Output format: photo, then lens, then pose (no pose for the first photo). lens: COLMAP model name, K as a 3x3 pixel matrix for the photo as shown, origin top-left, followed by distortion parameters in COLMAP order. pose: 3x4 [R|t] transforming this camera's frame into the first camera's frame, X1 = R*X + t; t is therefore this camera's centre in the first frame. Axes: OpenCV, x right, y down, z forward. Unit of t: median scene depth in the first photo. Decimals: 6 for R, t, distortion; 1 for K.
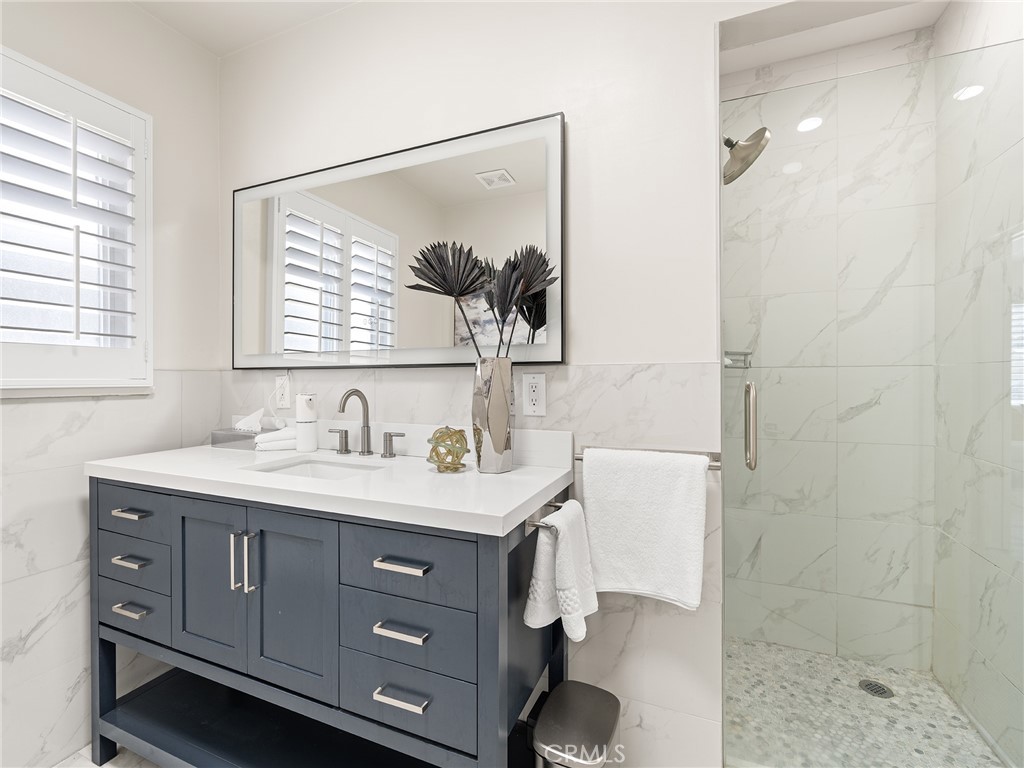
lens RADIAL K [[466.2, 0, 511.3], [0, 466.2, 385.0], [0, 0, 1]] dist [-0.011428, 0.002645]
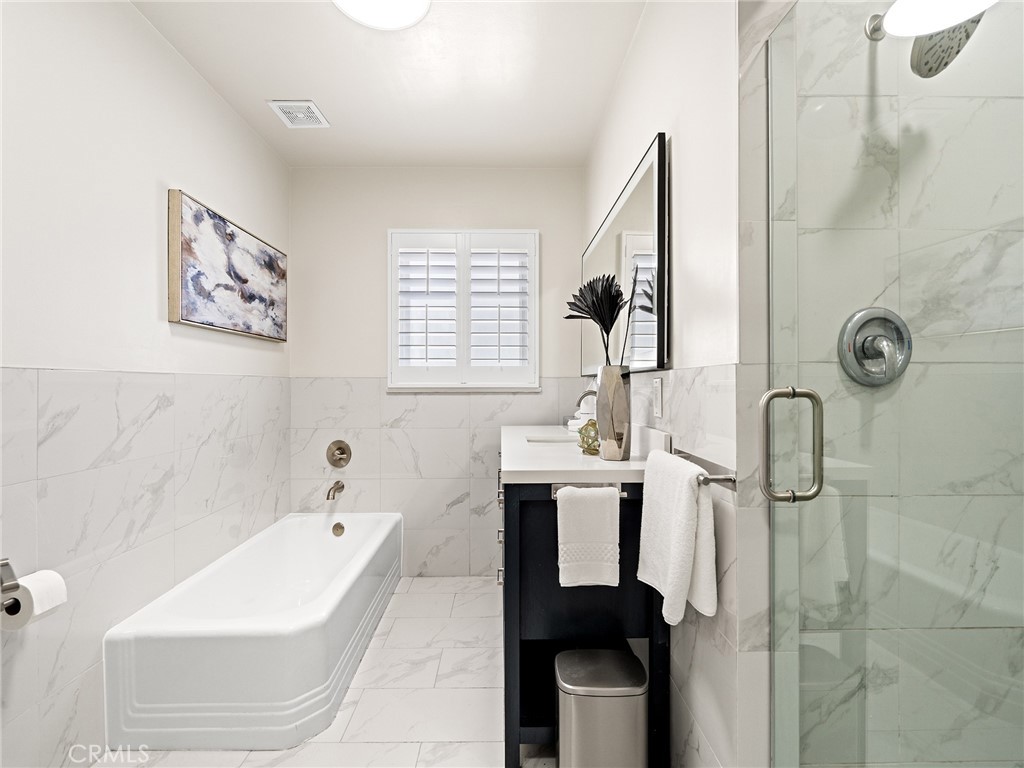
lens RADIAL K [[466.2, 0, 510.2], [0, 466.2, 382.2], [0, 0, 1]] dist [-0.011428, 0.002645]
pose [[0.386794, -0.001666, -0.922165, 0.923163], [-0.006510, 0.999969, -0.004537, -0.009248], [0.922143, 0.007758, 0.386771, 0.281312]]
